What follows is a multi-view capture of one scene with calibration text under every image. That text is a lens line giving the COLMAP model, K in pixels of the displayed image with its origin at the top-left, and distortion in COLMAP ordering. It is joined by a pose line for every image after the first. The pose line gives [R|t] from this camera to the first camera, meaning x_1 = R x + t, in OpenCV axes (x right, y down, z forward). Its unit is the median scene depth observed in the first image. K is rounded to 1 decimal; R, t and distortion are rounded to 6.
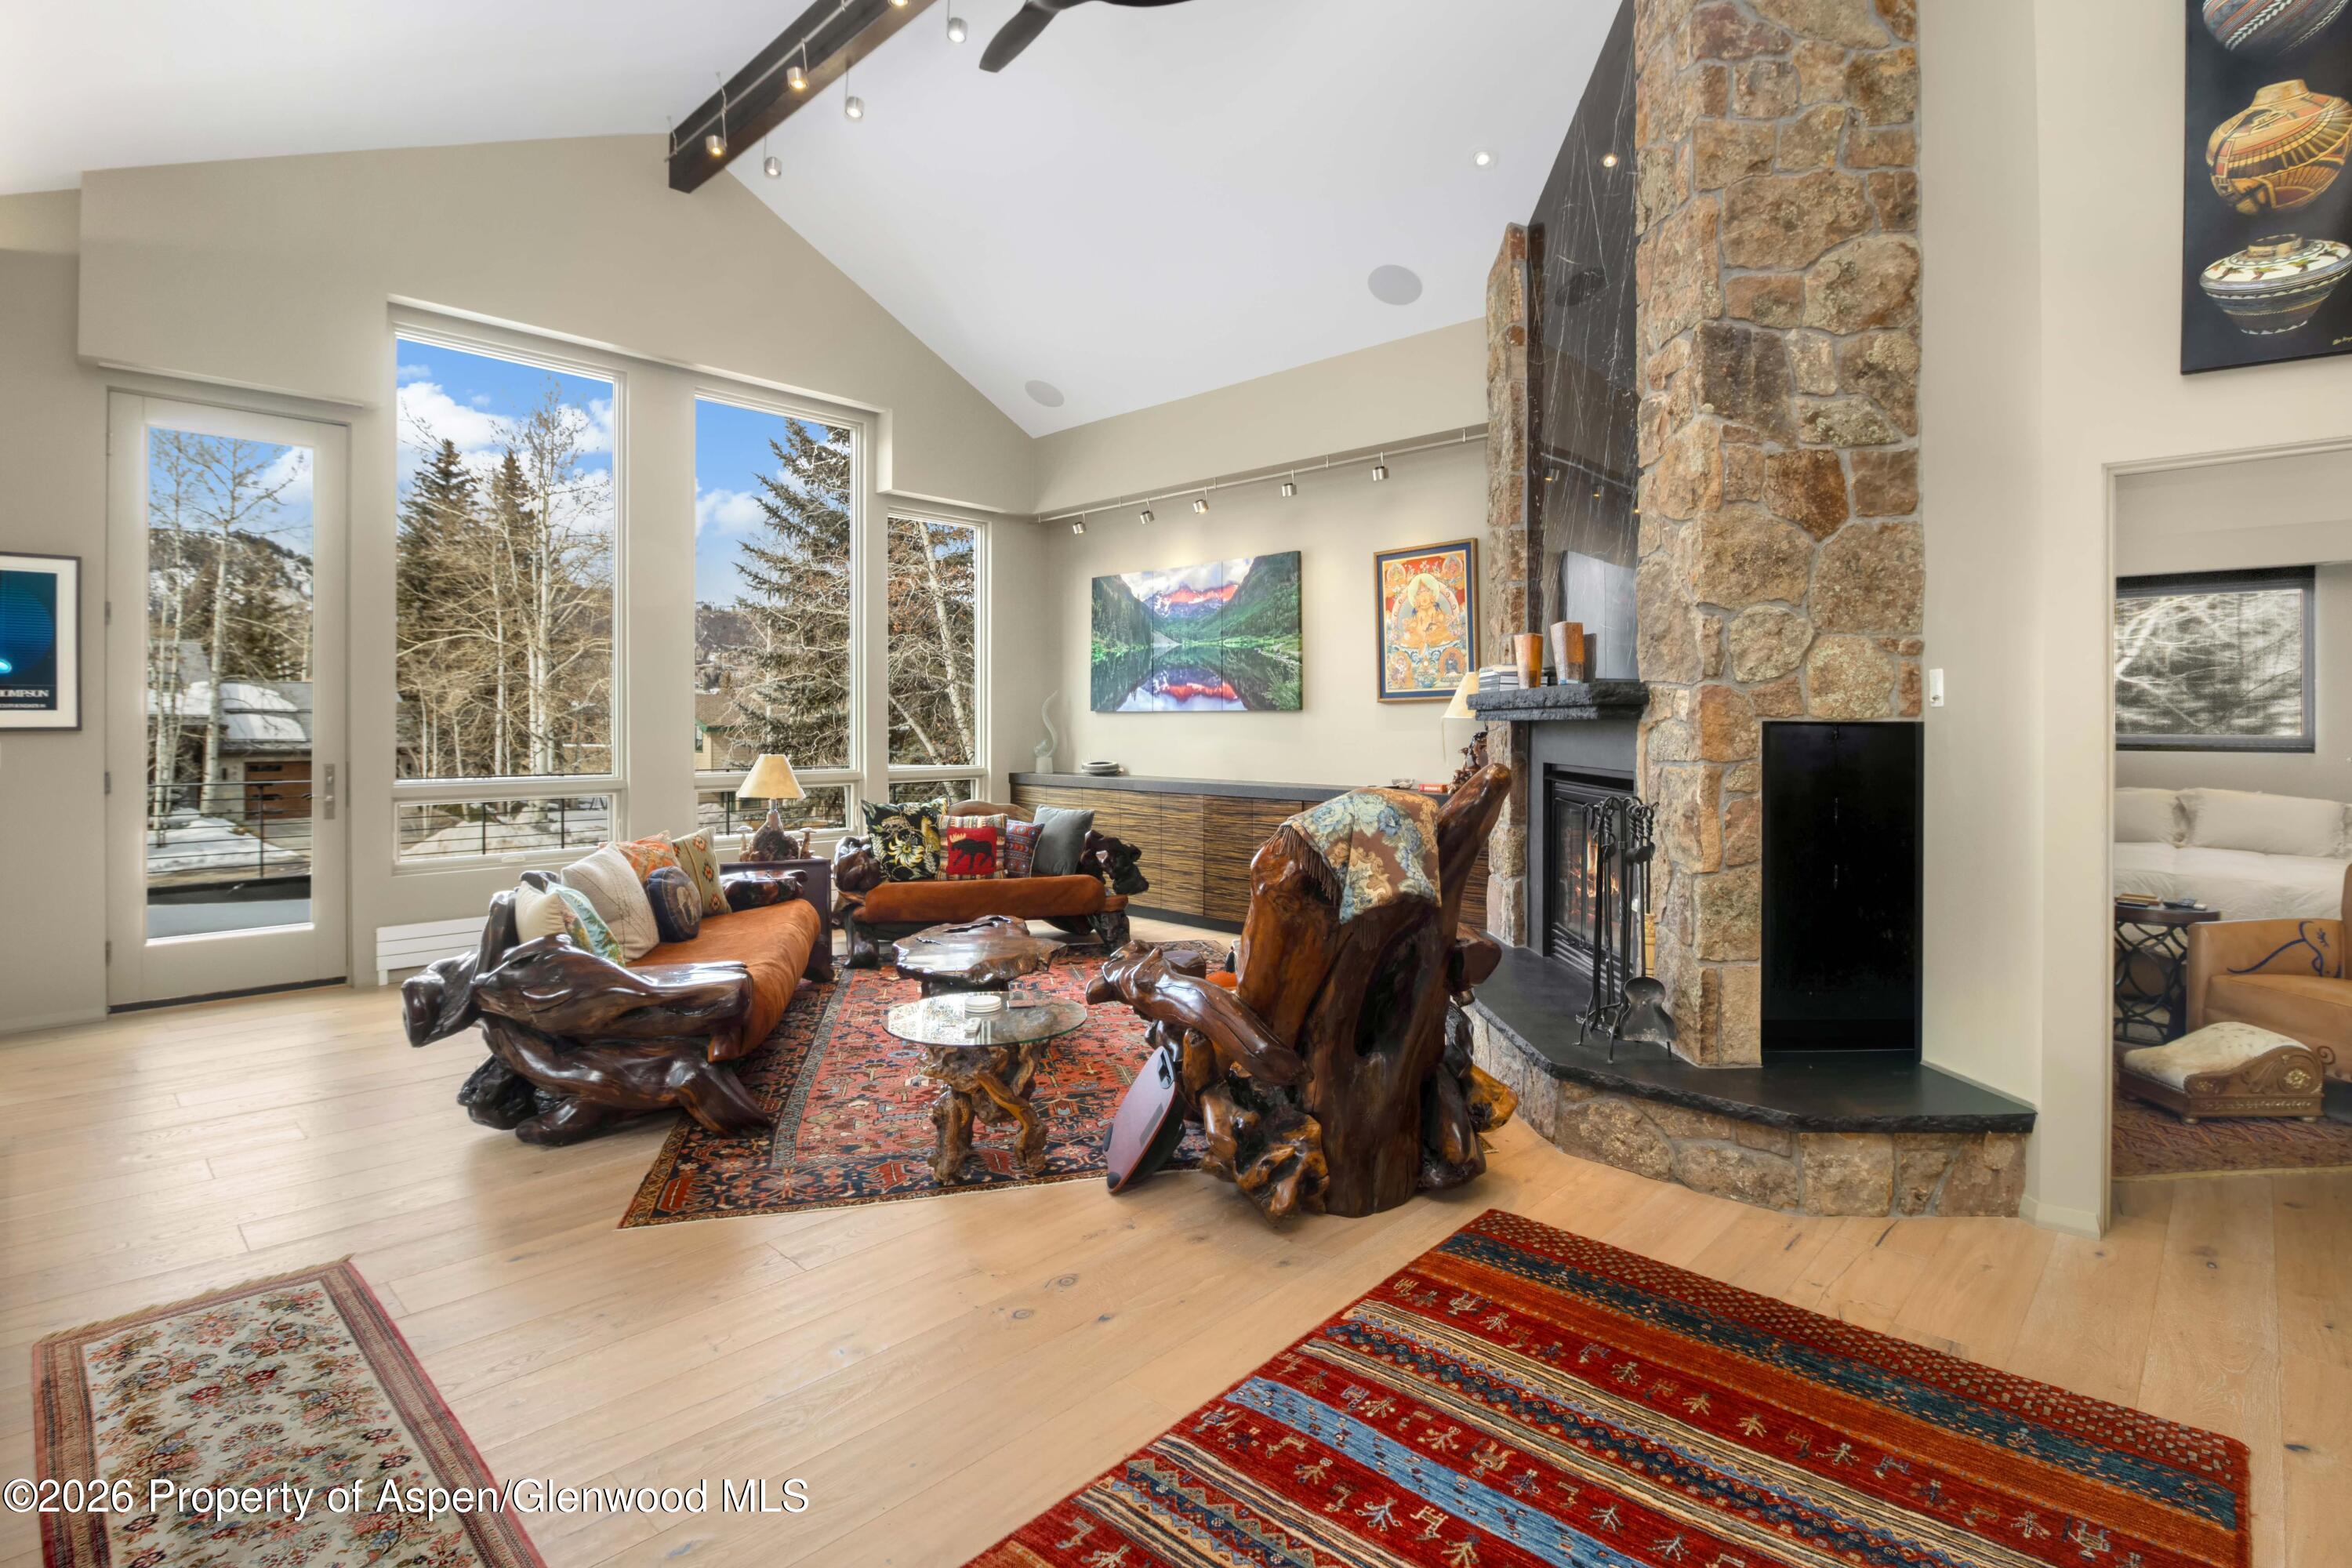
lens RADIAL K [[1166.2, 0, 1167.1], [0, 1166.2, 724.3], [0, 0, 1]] dist [-0.001882, -0.001386]
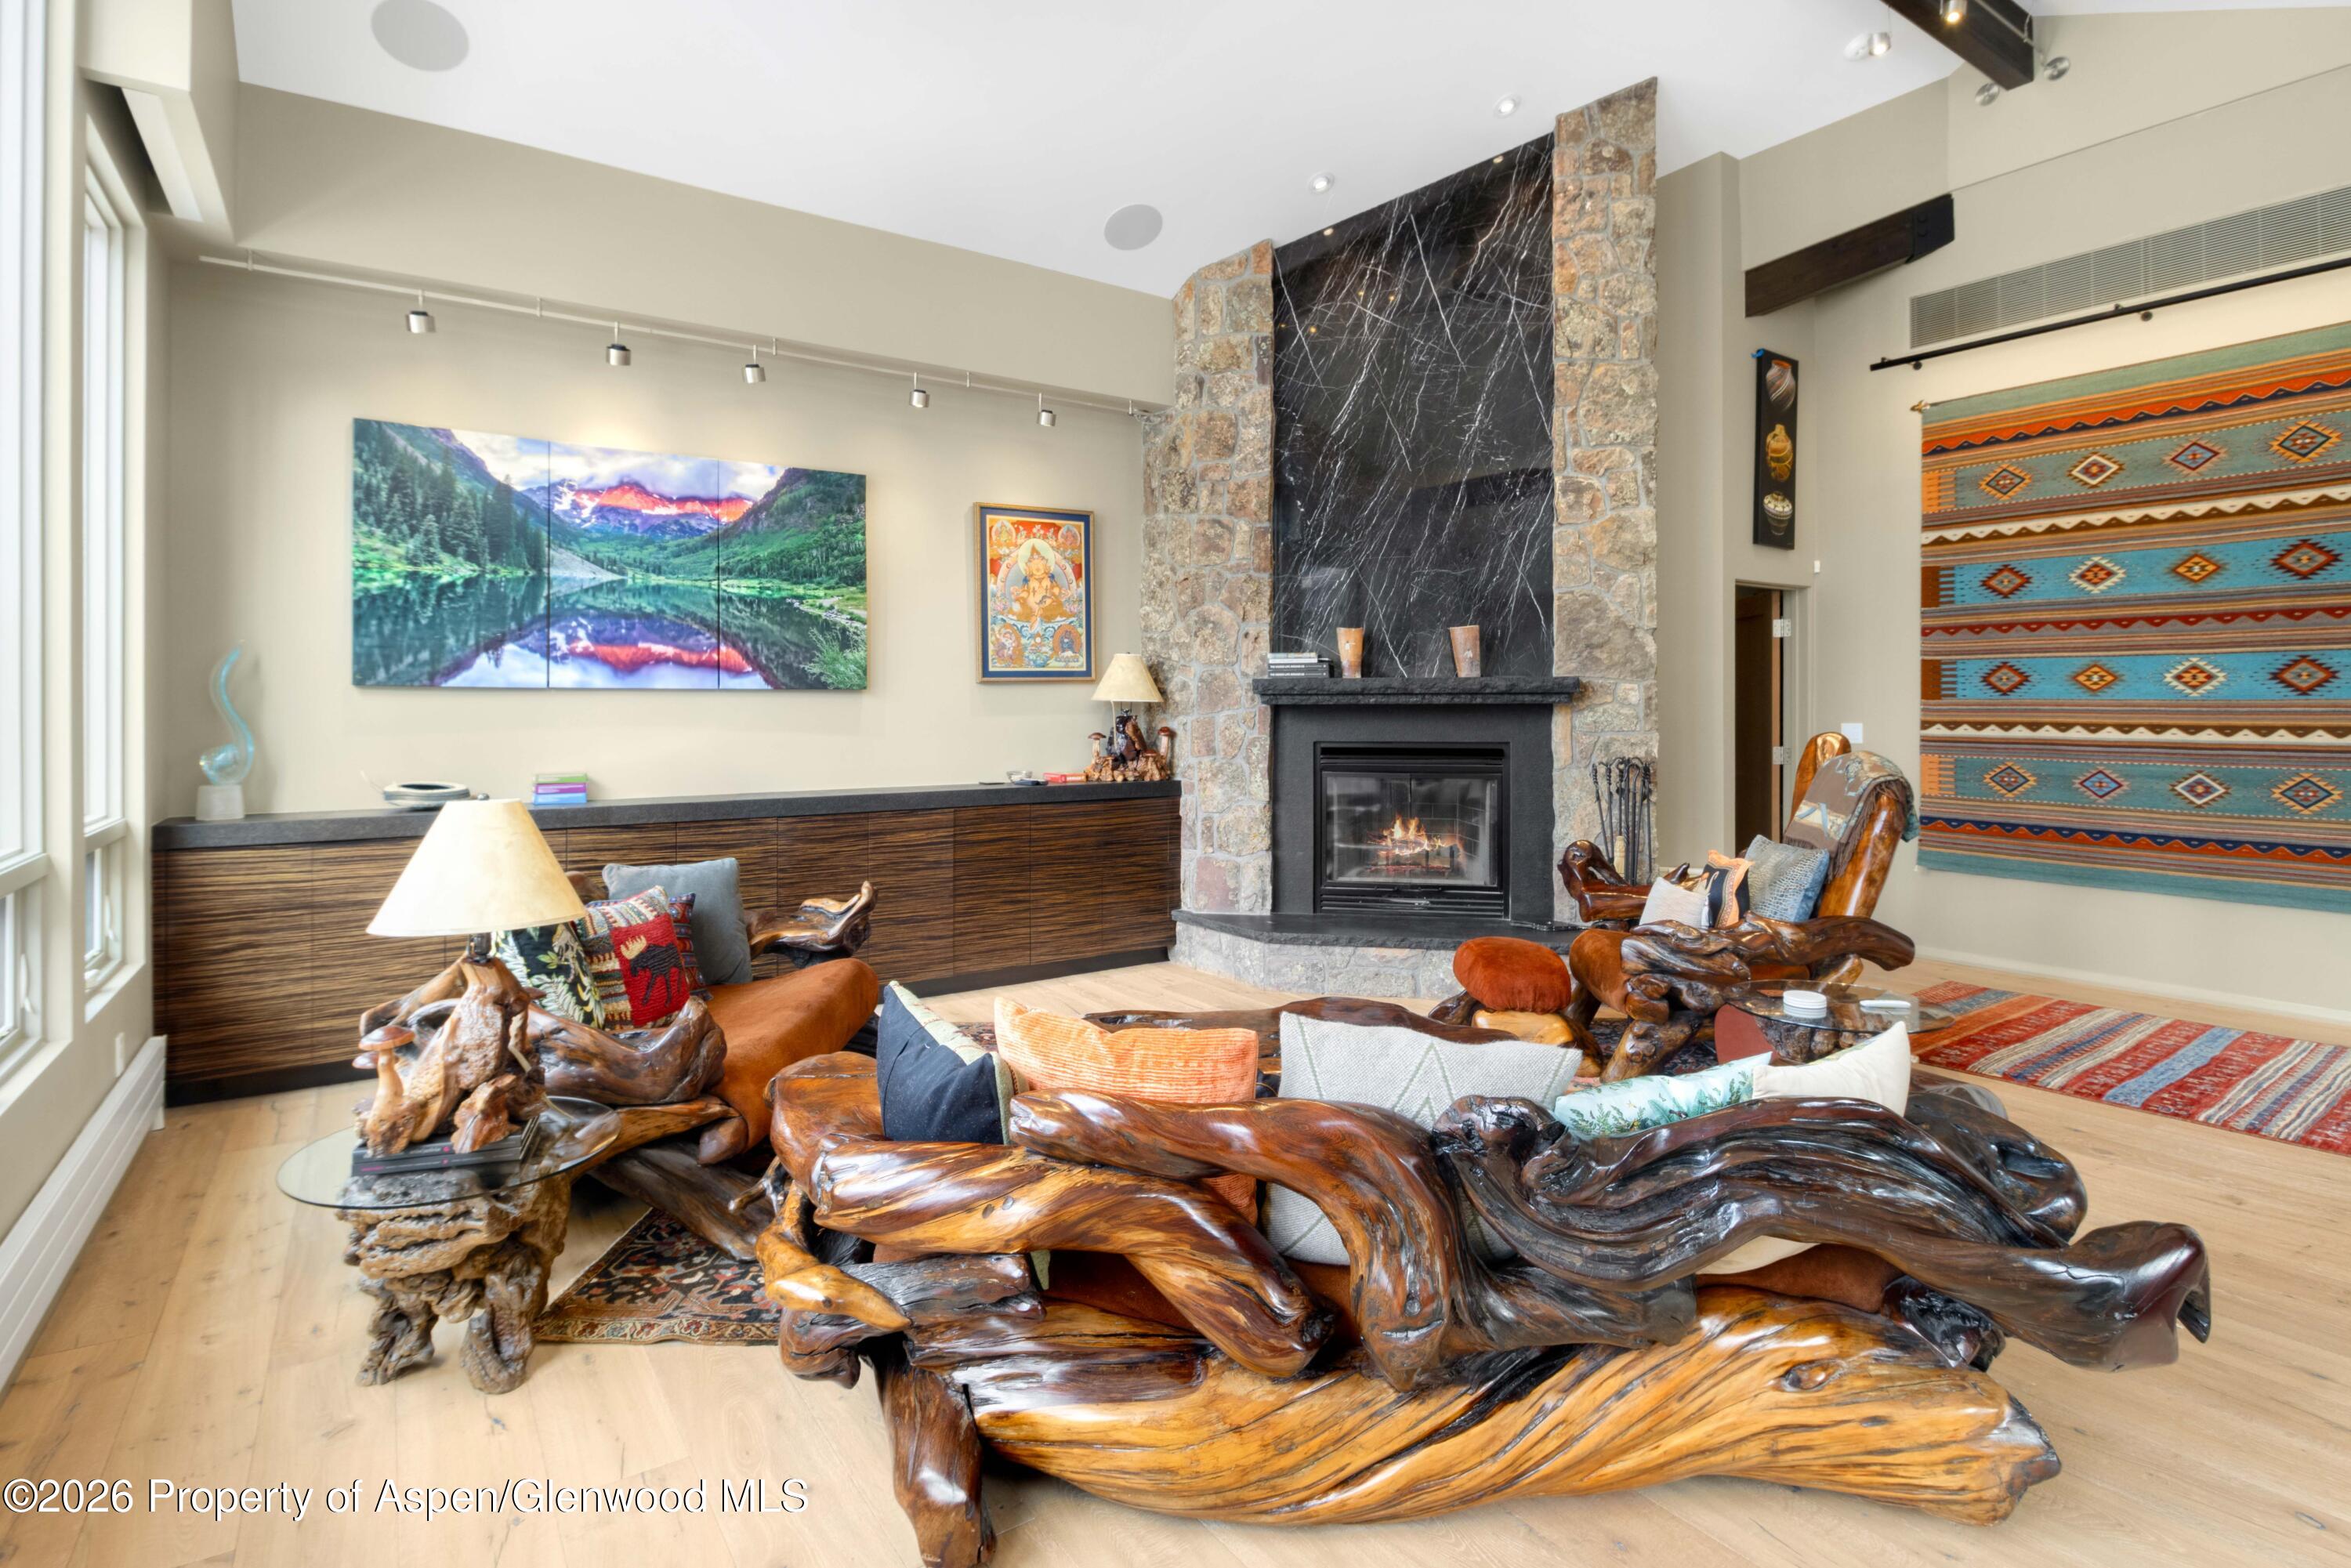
lens RADIAL K [[1165.7, 0, 1226.7], [0, 1165.7, 703.8], [0, 0, 1]] dist [-0.001882, -0.001386]
pose [[0.174171, 0.001624, 0.984714, -0.528141], [0.004213, 0.999988, -0.002394, -0.000519], [-0.984706, 0.004566, 0.174162, 0.588430]]
